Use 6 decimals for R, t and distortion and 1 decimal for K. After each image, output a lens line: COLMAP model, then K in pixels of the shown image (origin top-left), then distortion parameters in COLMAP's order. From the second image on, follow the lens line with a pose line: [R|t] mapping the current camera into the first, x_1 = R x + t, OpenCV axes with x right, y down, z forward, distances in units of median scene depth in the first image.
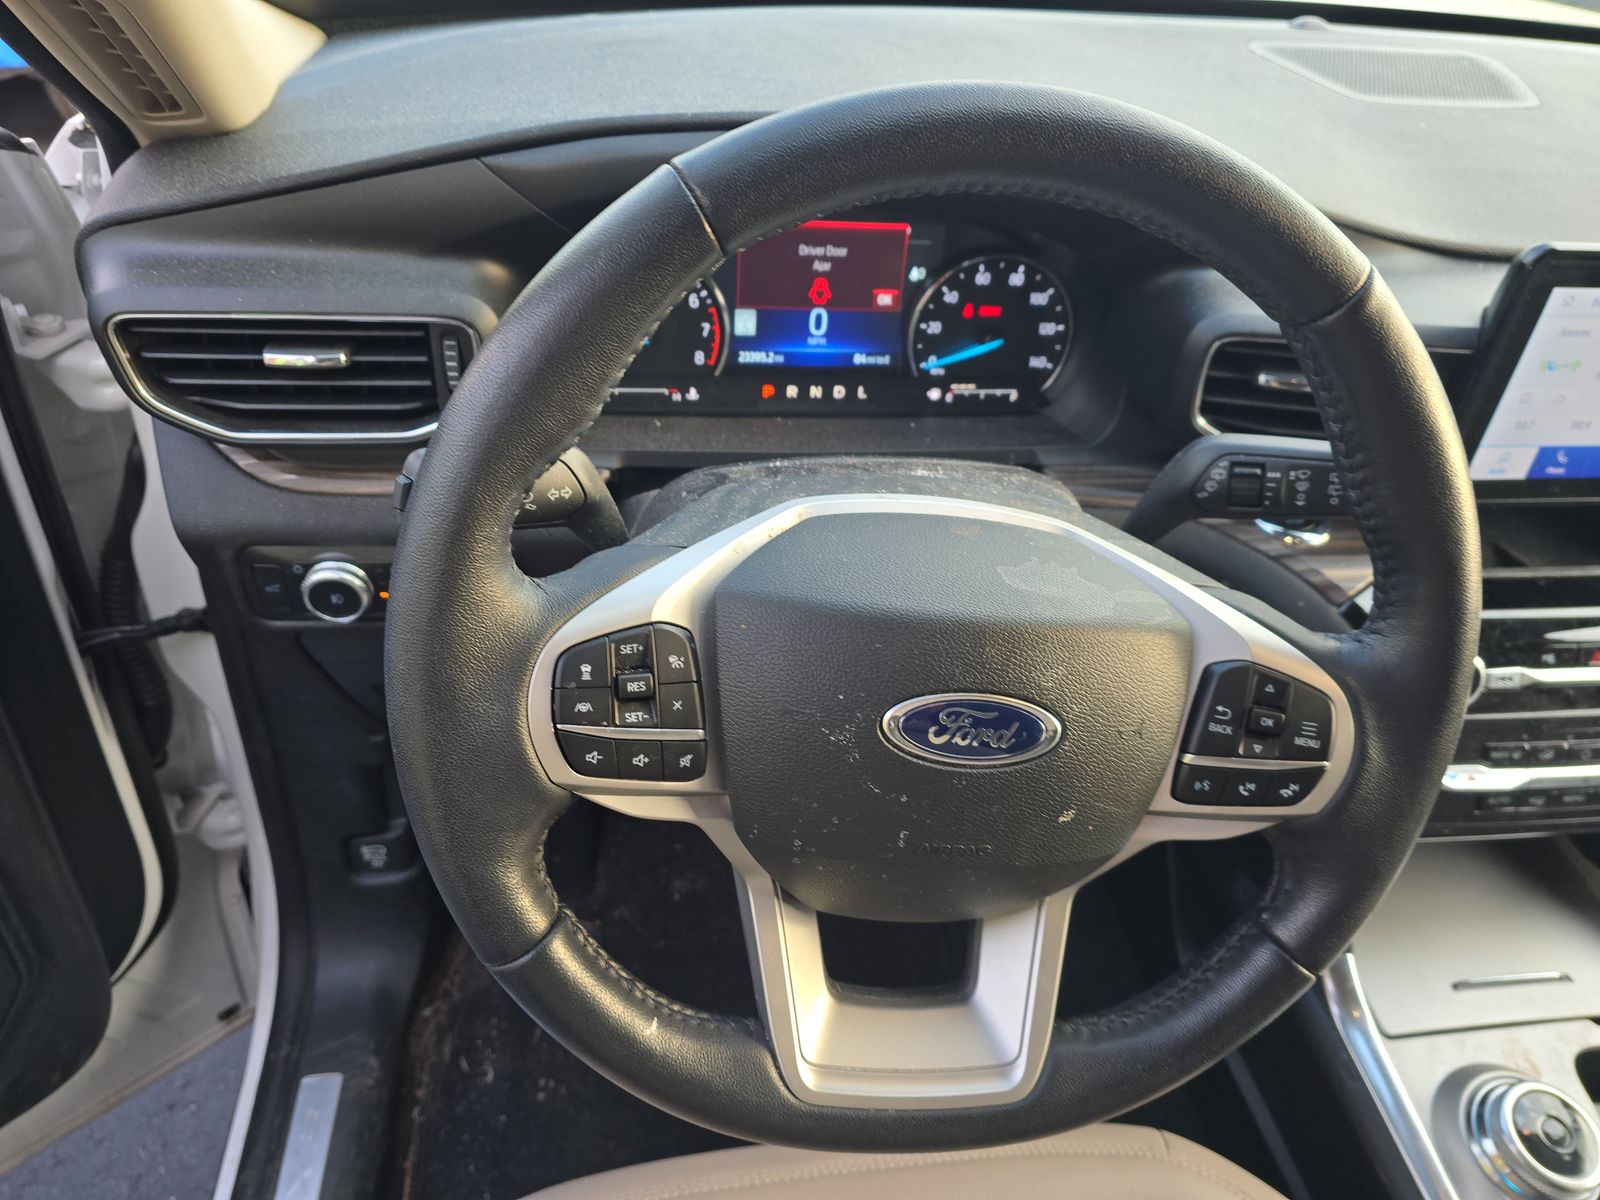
lens RADIAL K [[1073.3, 0, 804.5], [0, 1073.3, 594.2], [0, 0, 1]] dist [0.067418, -0.091554]
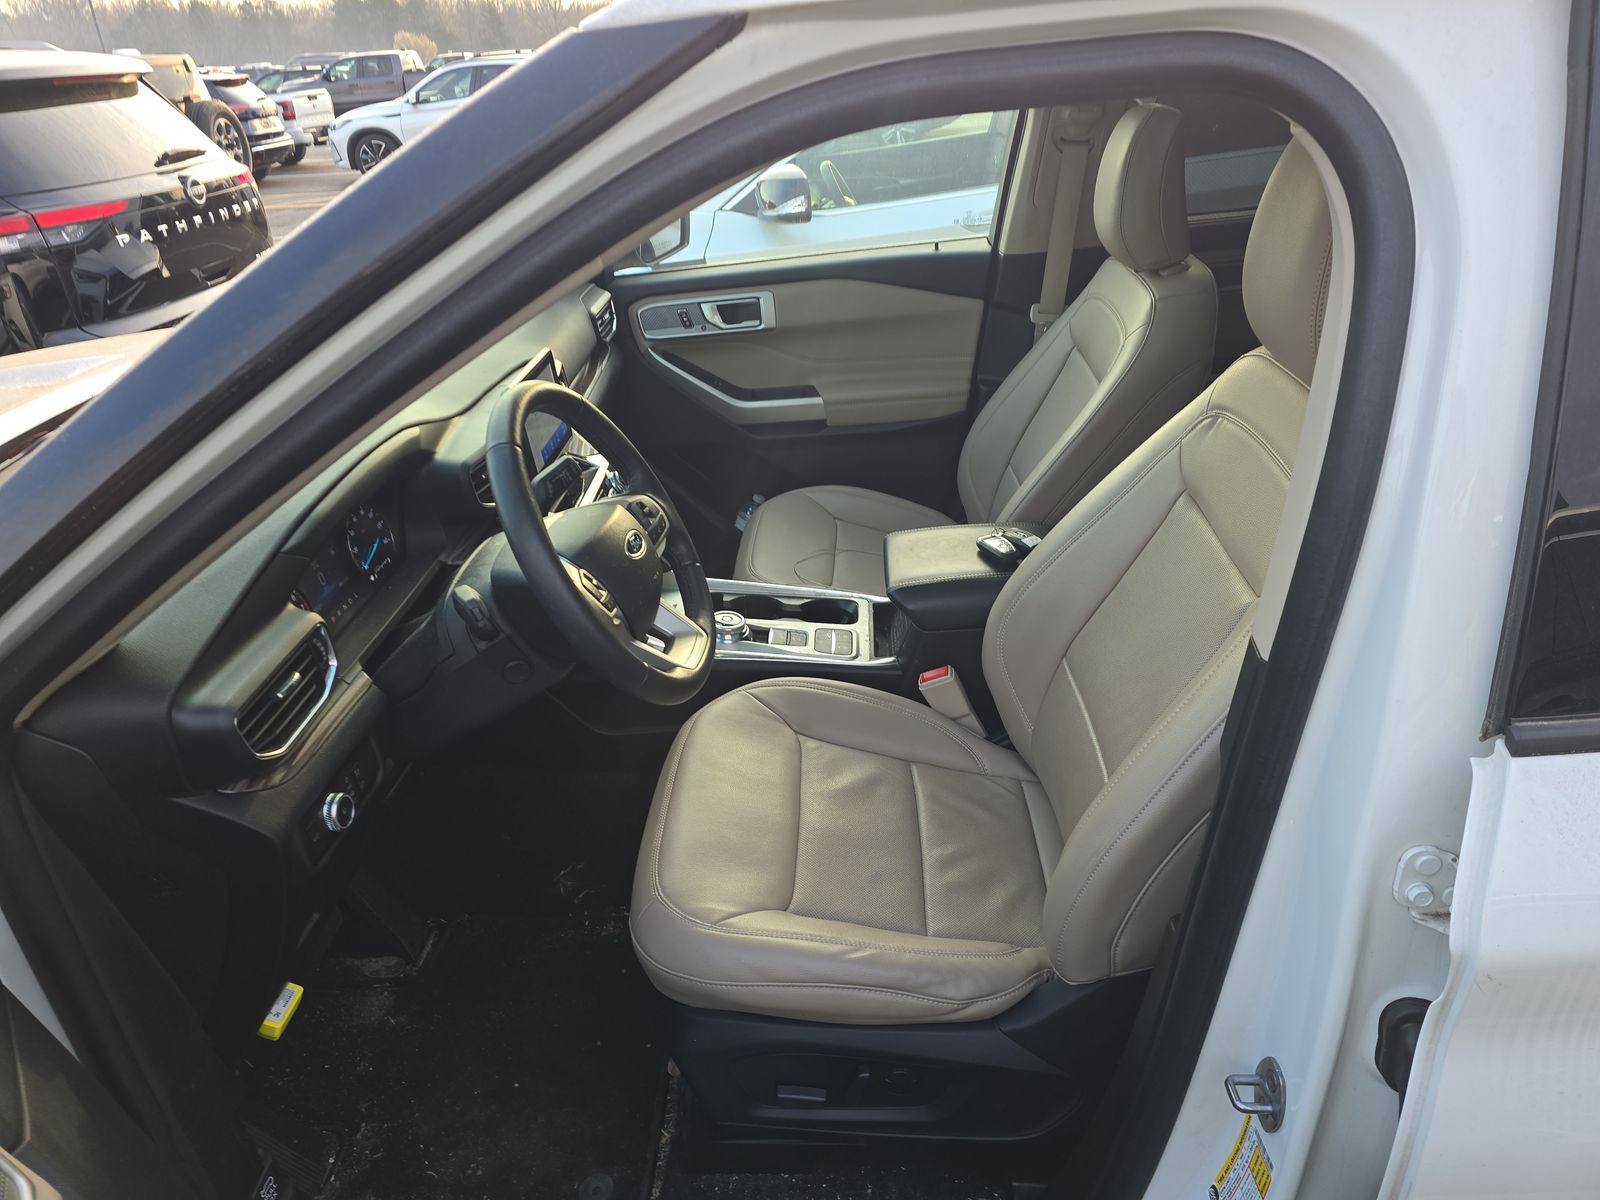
lens RADIAL K [[1073.3, 0, 804.5], [0, 1073.3, 594.2], [0, 0, 1]] dist [0.067418, -0.091554]
pose [[0.177918, -0.543163, 0.820560, -1.455059], [0.694795, 0.659842, 0.286128, -0.192892], [-0.696854, 0.519213, 0.494785, -0.546173]]
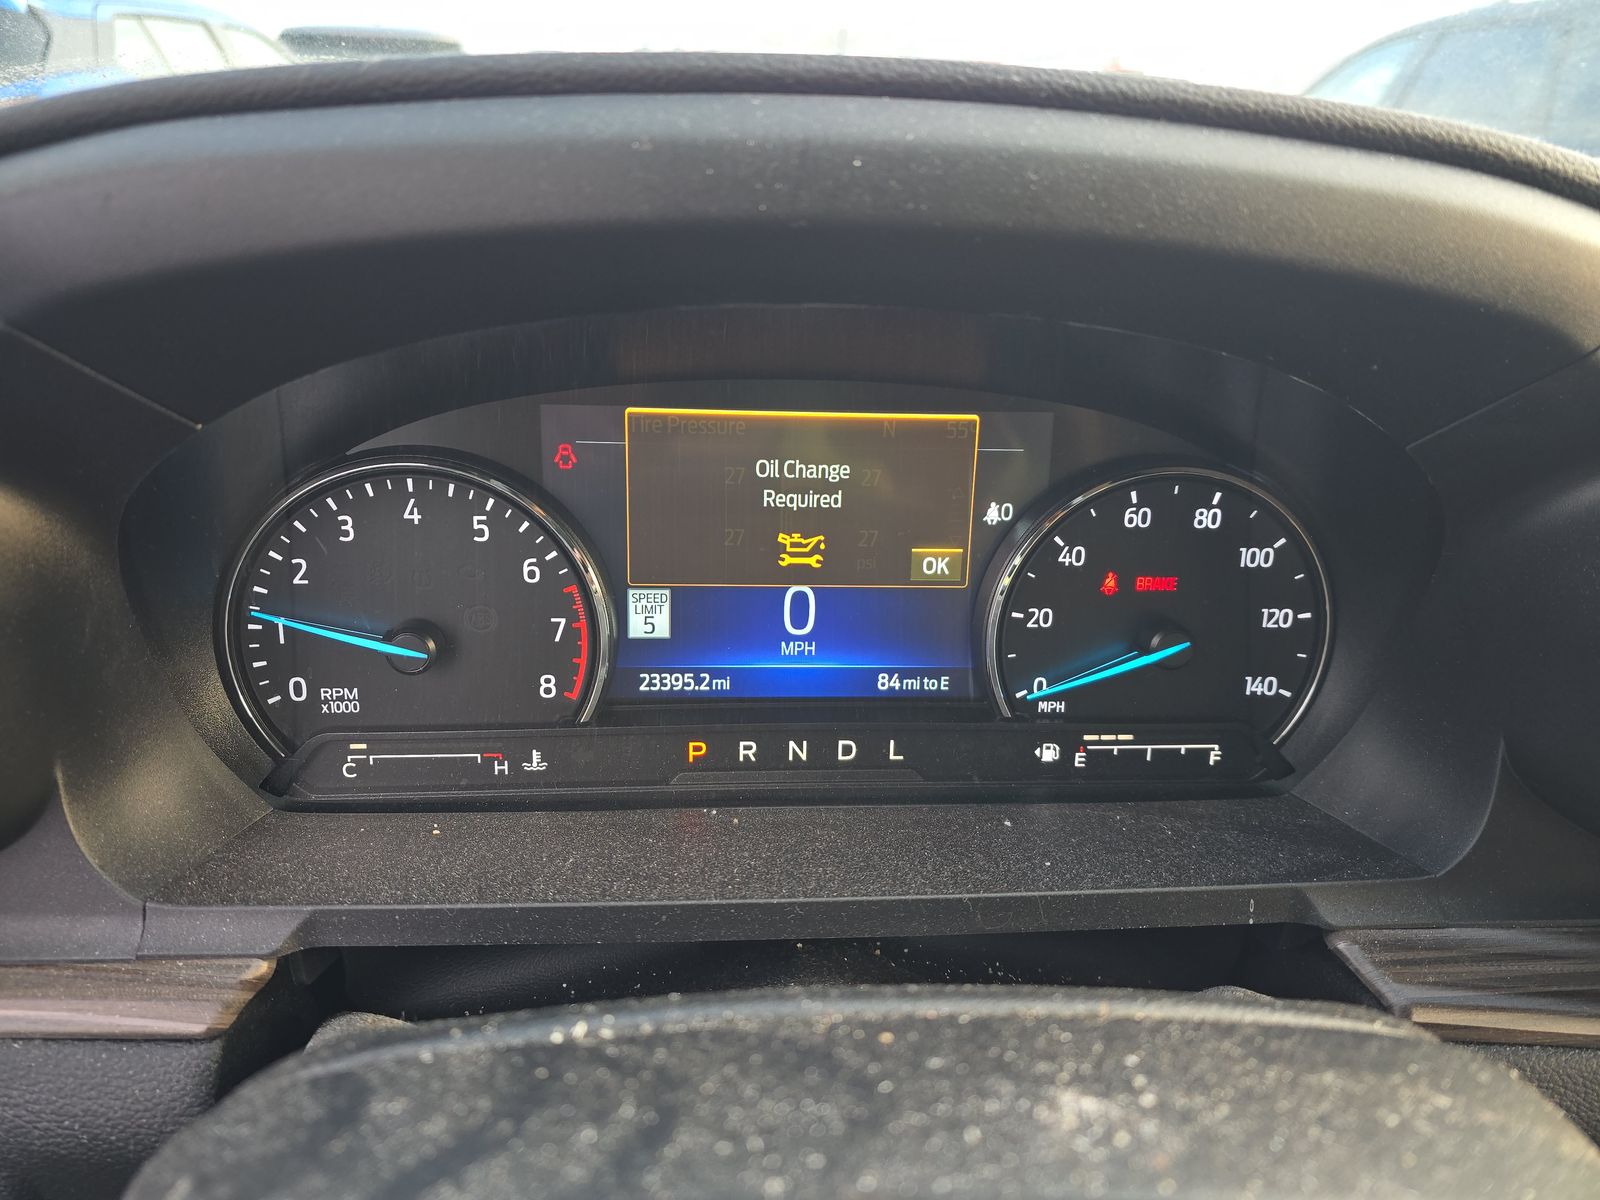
lens RADIAL K [[1073.3, 0, 804.5], [0, 1073.3, 594.2], [0, 0, 1]] dist [0.067418, -0.091554]
pose [[0.997242, -0.020578, -0.071314, 0.050784], [-0.000846, 0.957586, -0.288147, -0.120806], [0.074219, 0.287413, 0.954927, 0.539080]]
